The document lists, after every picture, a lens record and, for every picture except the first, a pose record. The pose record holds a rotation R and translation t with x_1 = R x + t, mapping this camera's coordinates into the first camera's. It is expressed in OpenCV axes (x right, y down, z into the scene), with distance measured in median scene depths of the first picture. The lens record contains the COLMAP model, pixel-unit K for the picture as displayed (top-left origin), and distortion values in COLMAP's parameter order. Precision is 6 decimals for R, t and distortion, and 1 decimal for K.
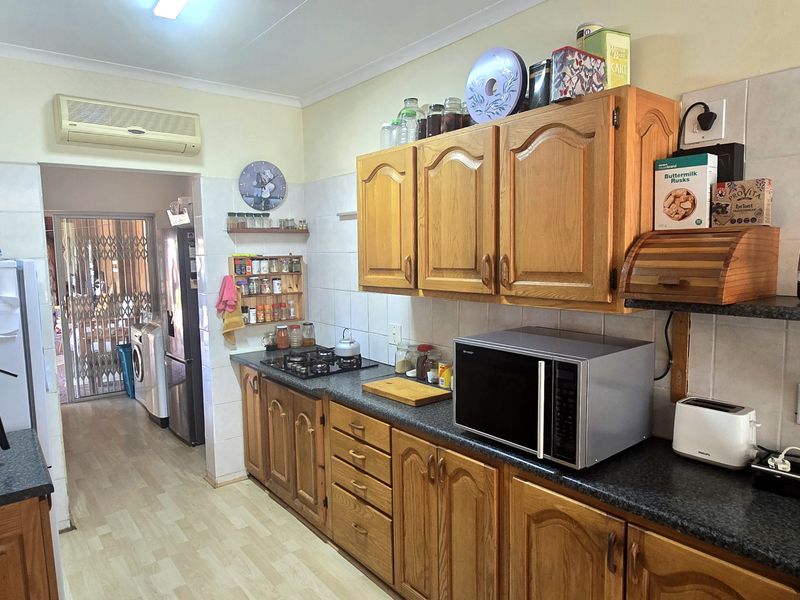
lens RADIAL K [[529.6, 0, 406.4], [0, 529.6, 301.0], [0, 0, 1]] dist [-0.000677, -0.003408]
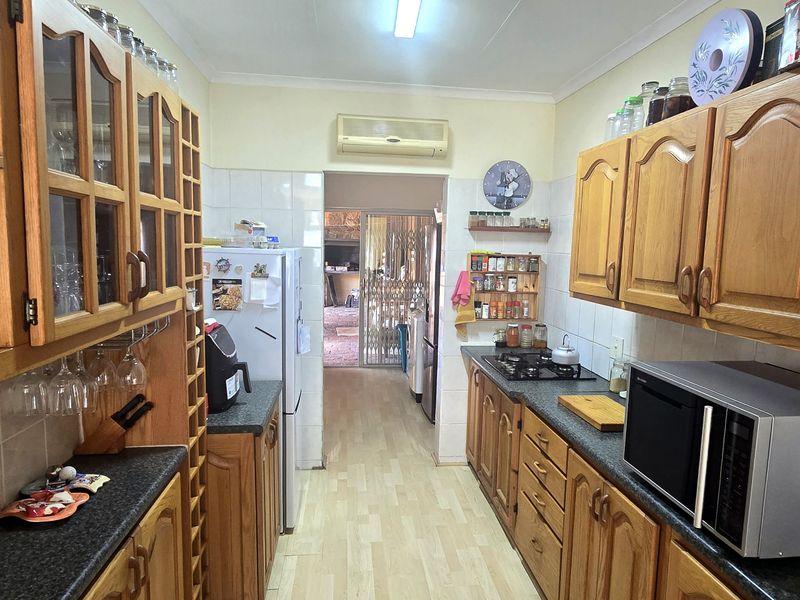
lens RADIAL K [[529.6, 0, 406.4], [0, 529.6, 301.0], [0, 0, 1]] dist [-0.000677, -0.003408]
pose [[0.845272, 0.093596, -0.526074, 0.156183], [-0.089574, 0.995427, 0.033177, -0.016087], [0.526774, 0.019079, 0.849791, 0.052220]]
